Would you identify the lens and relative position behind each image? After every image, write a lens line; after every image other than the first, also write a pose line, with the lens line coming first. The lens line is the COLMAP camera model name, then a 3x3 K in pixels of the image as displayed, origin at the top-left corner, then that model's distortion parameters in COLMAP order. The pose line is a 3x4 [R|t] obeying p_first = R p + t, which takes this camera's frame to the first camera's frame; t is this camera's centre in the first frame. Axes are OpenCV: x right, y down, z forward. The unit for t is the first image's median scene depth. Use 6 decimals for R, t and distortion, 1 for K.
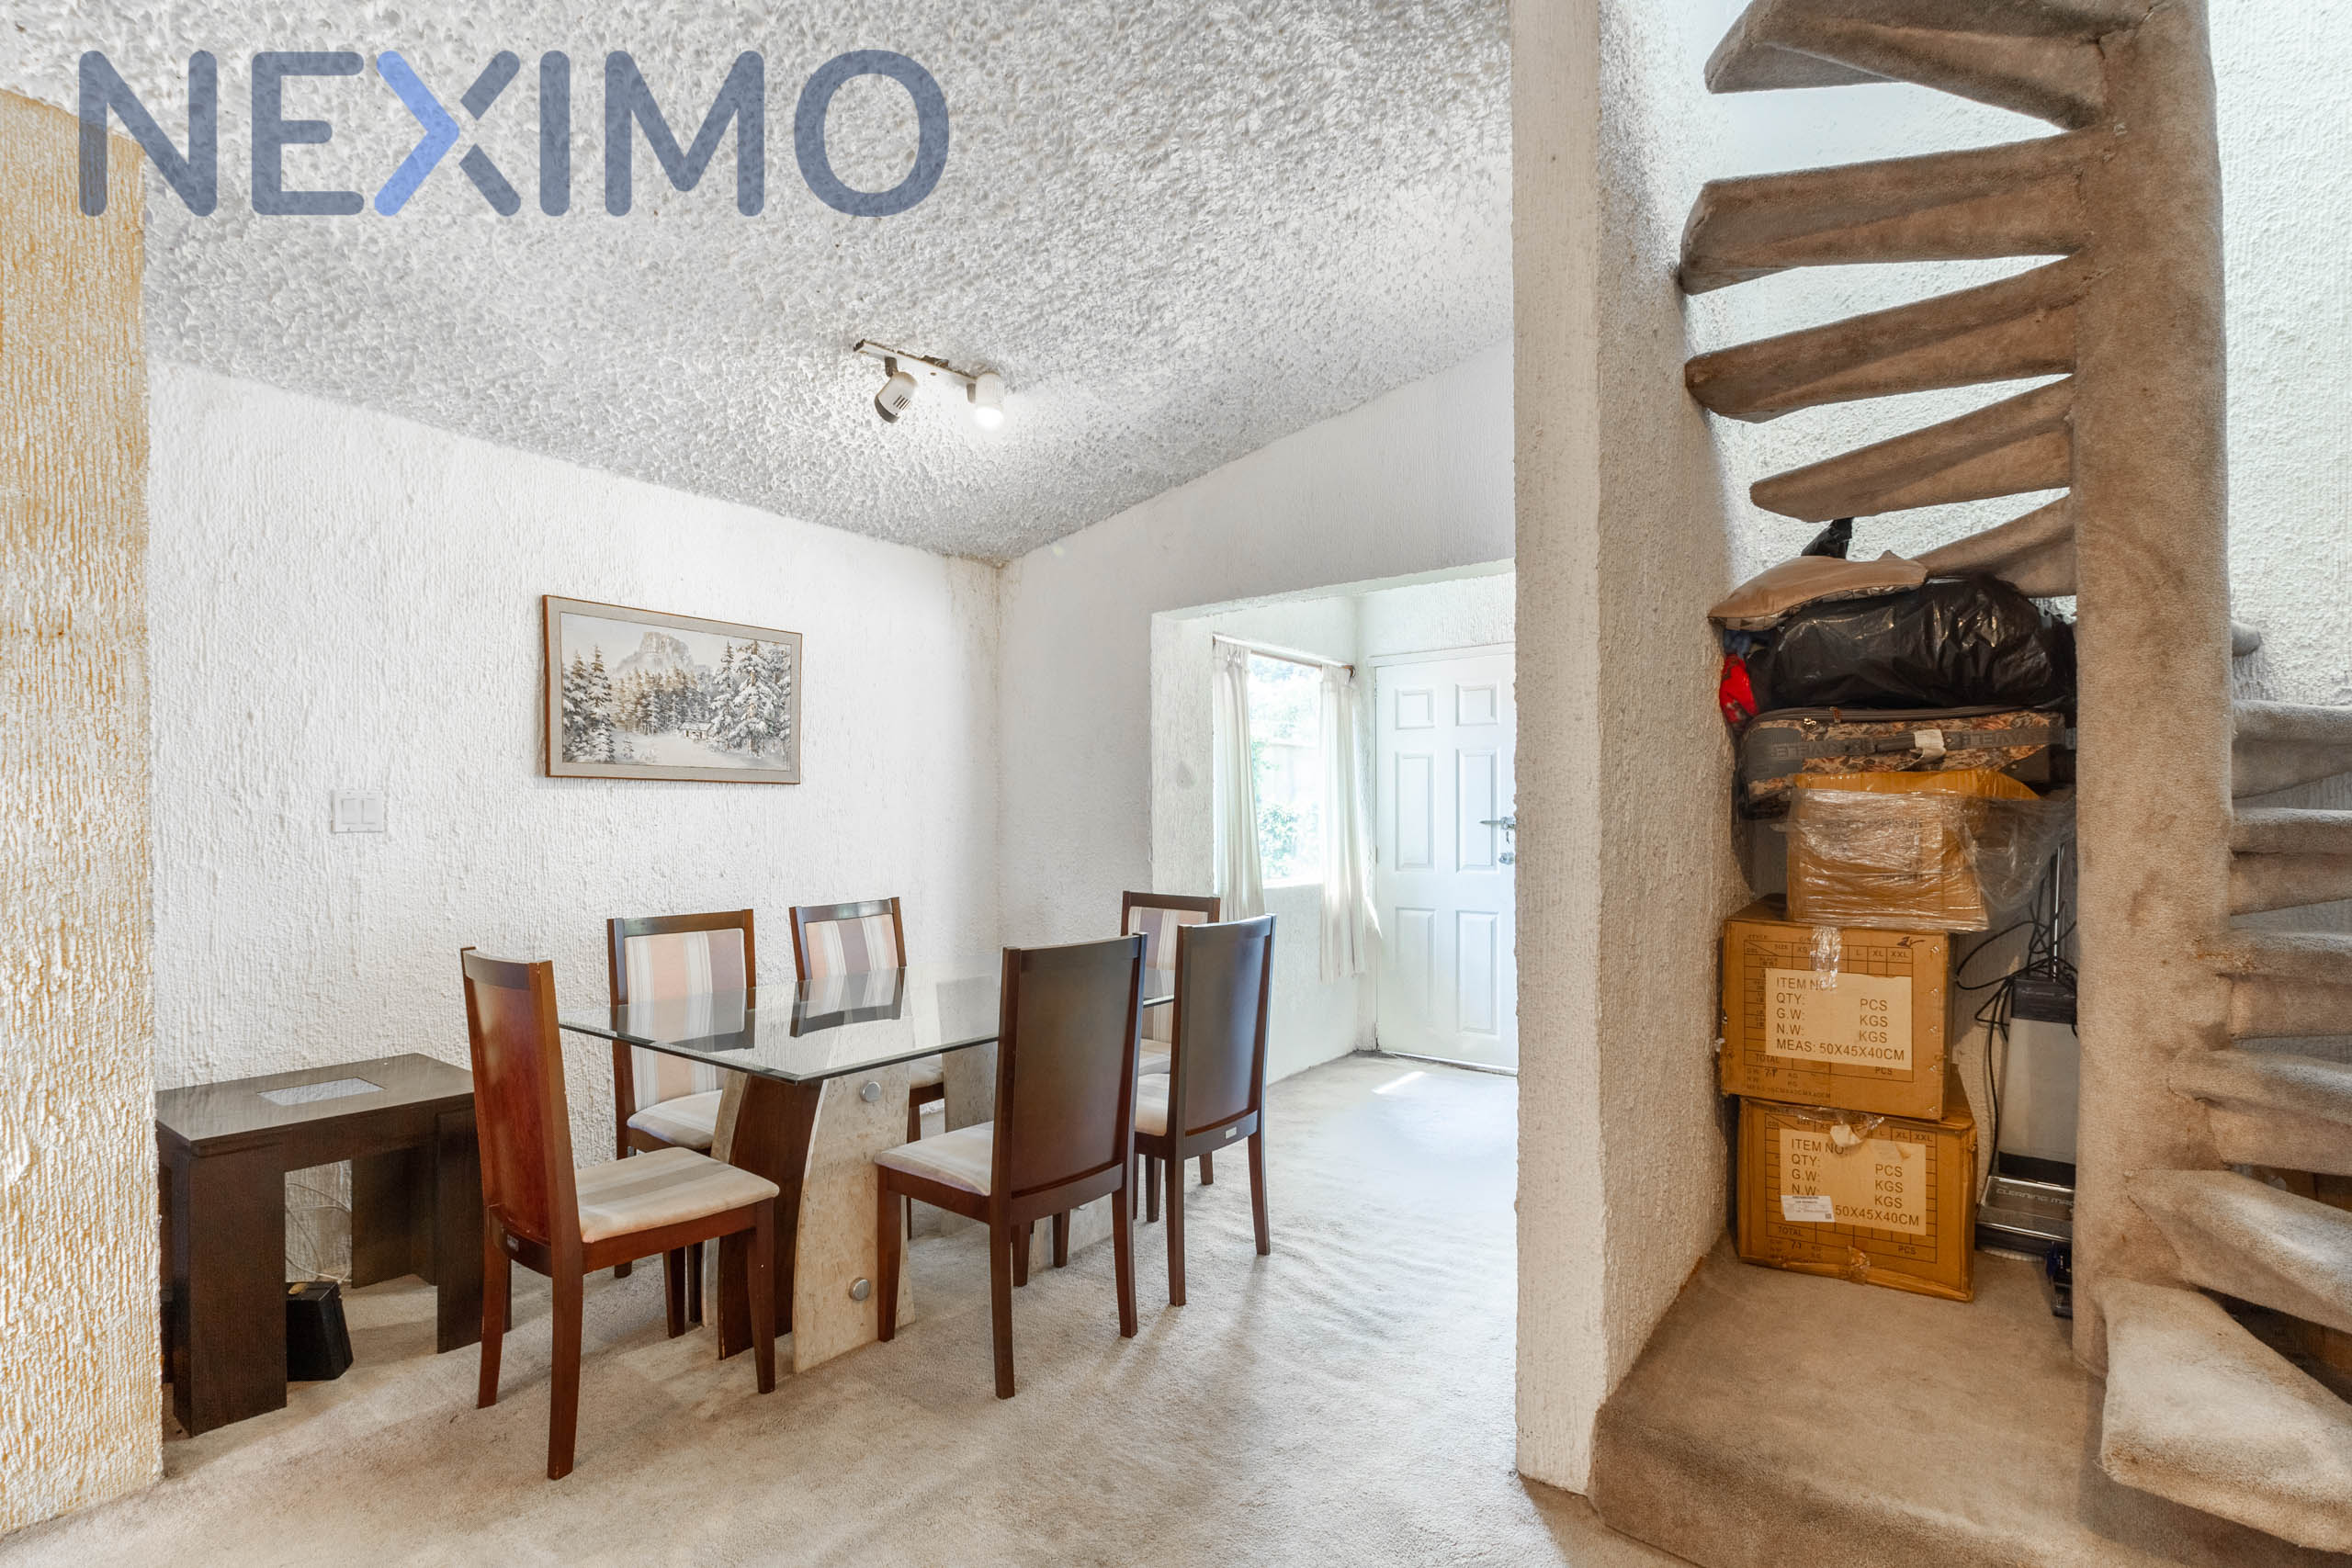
lens RADIAL K [[1128.1, 0, 1205.1], [0, 1128.1, 834.7], [0, 0, 1]] dist [-0.000104, 0.000260]
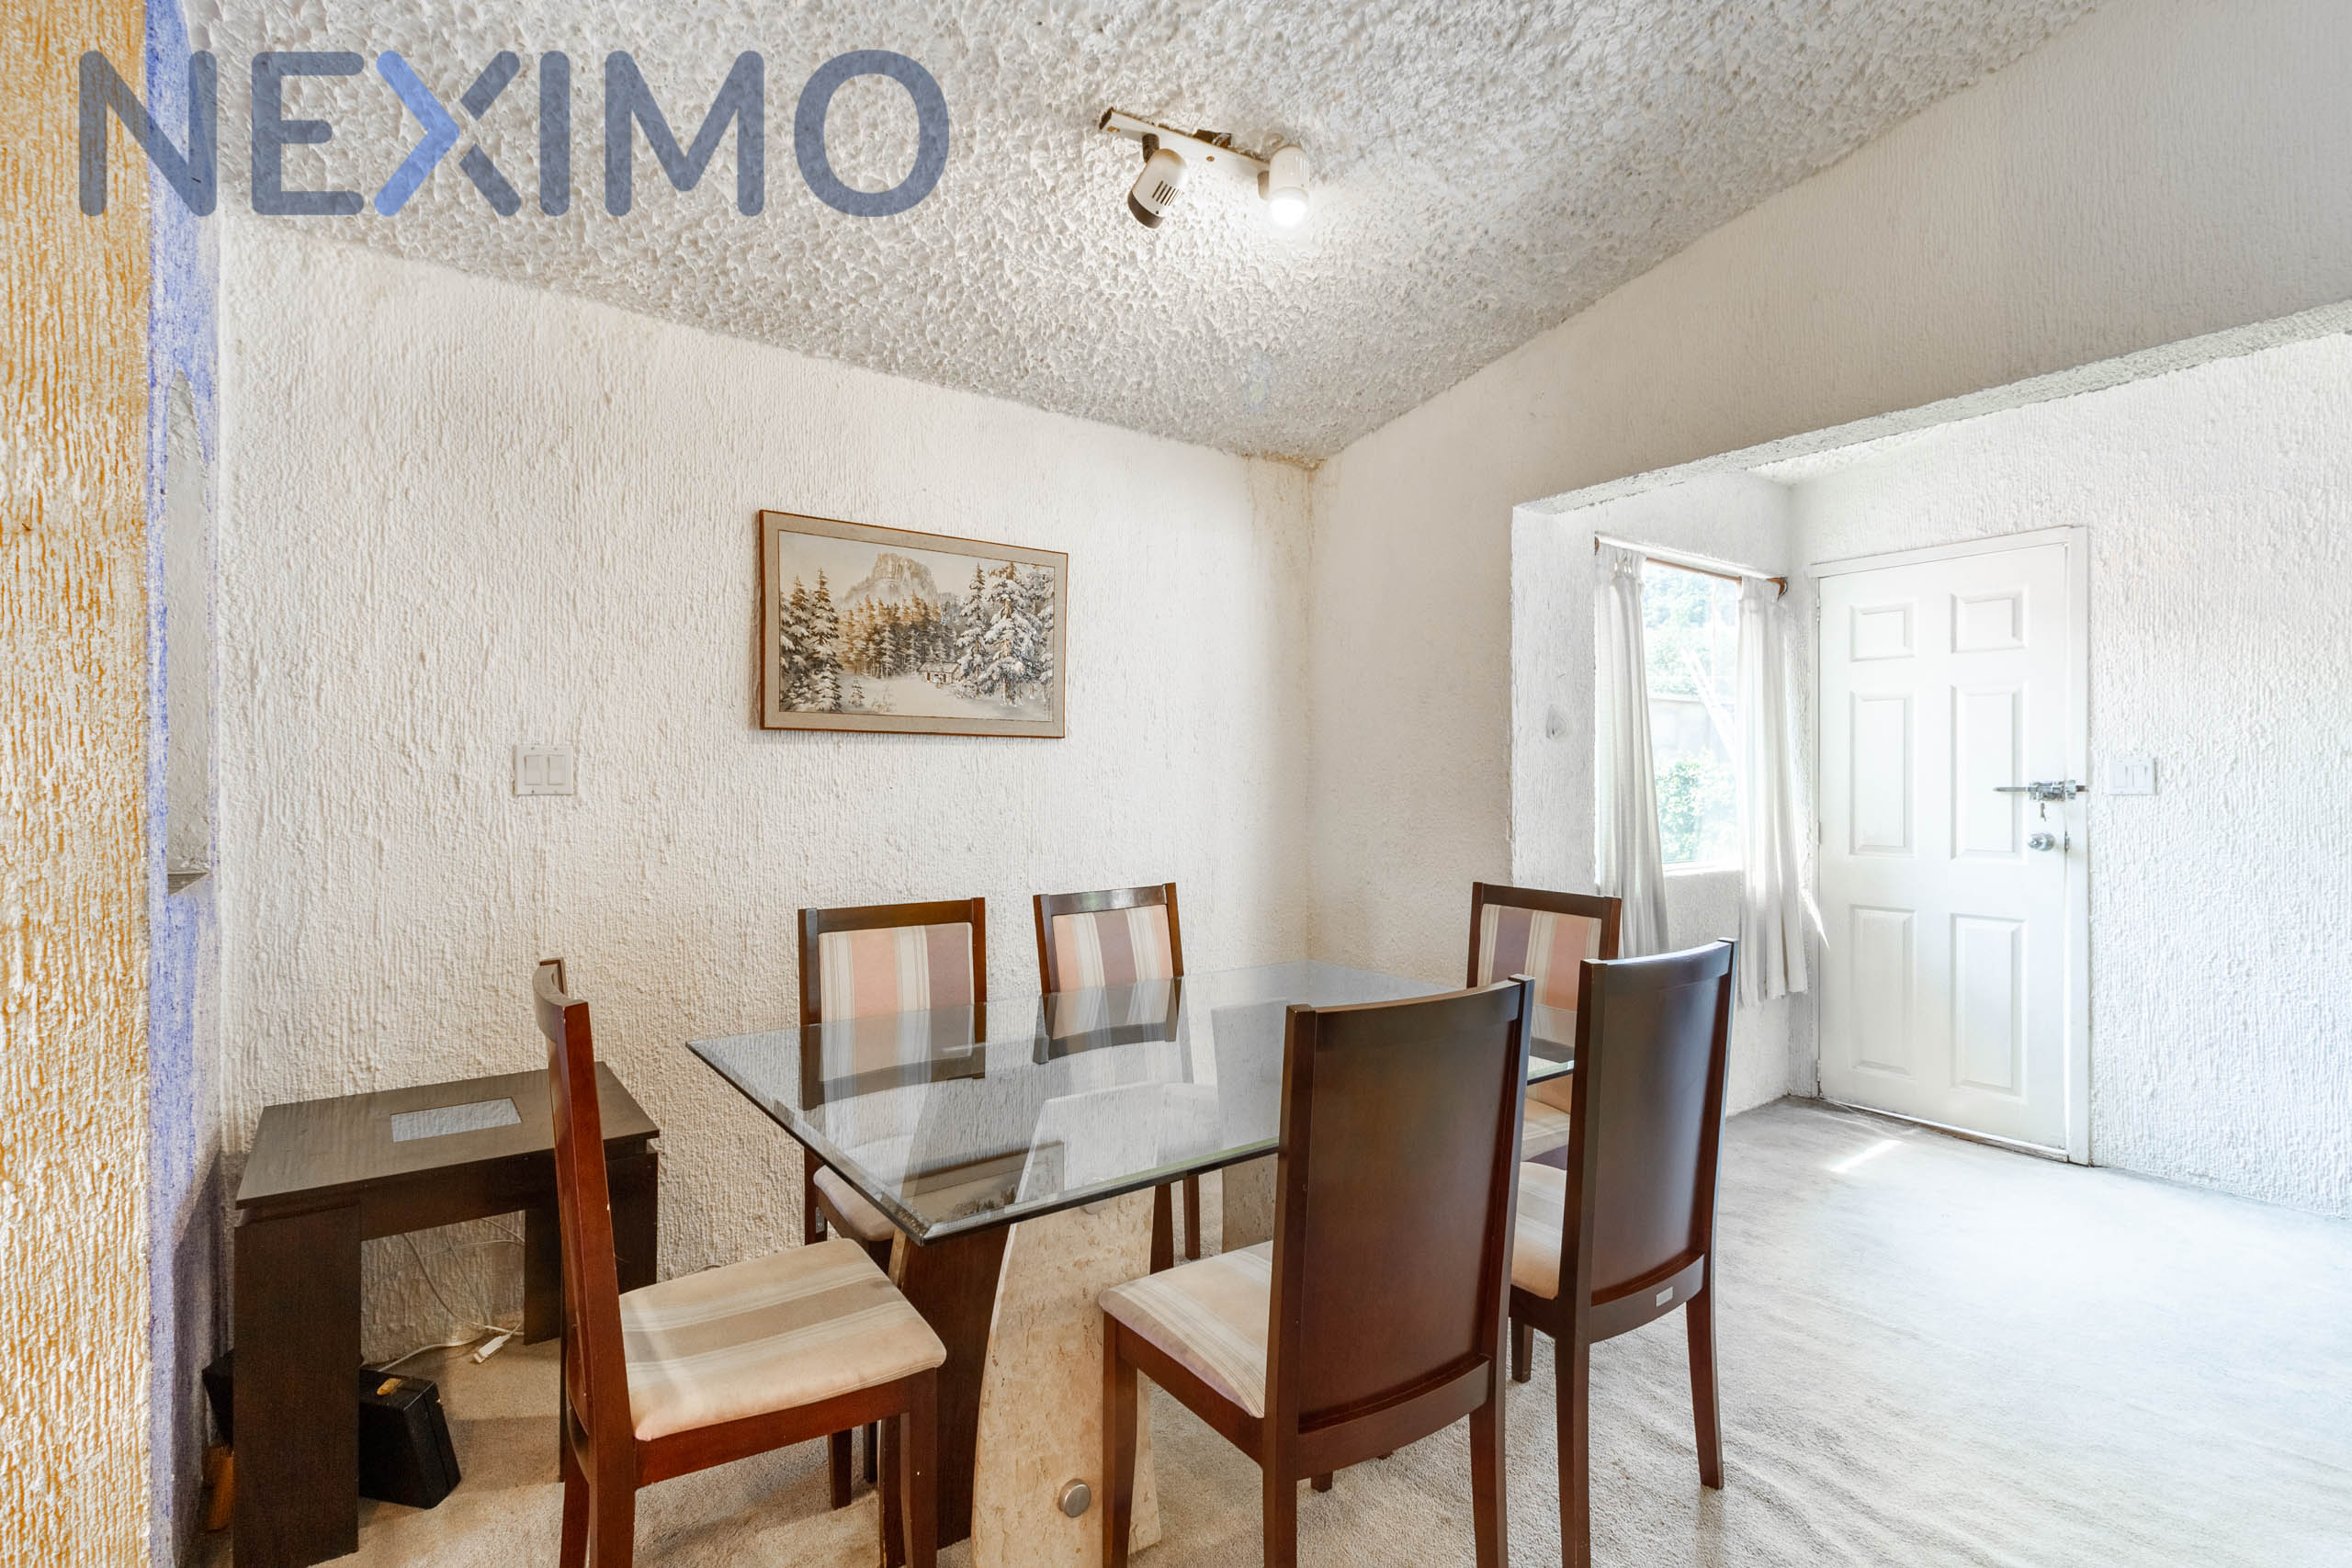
lens RADIAL K [[1100.6, 0, 1179.5], [0, 1100.6, 776.2], [0, 0, 1]] dist [0.001291, 0.000797]
pose [[0.951356, 0.003473, -0.308075, -0.045089], [-0.008745, 0.999838, -0.015734, -0.007104], [0.307971, 0.017663, 0.951232, 0.349128]]
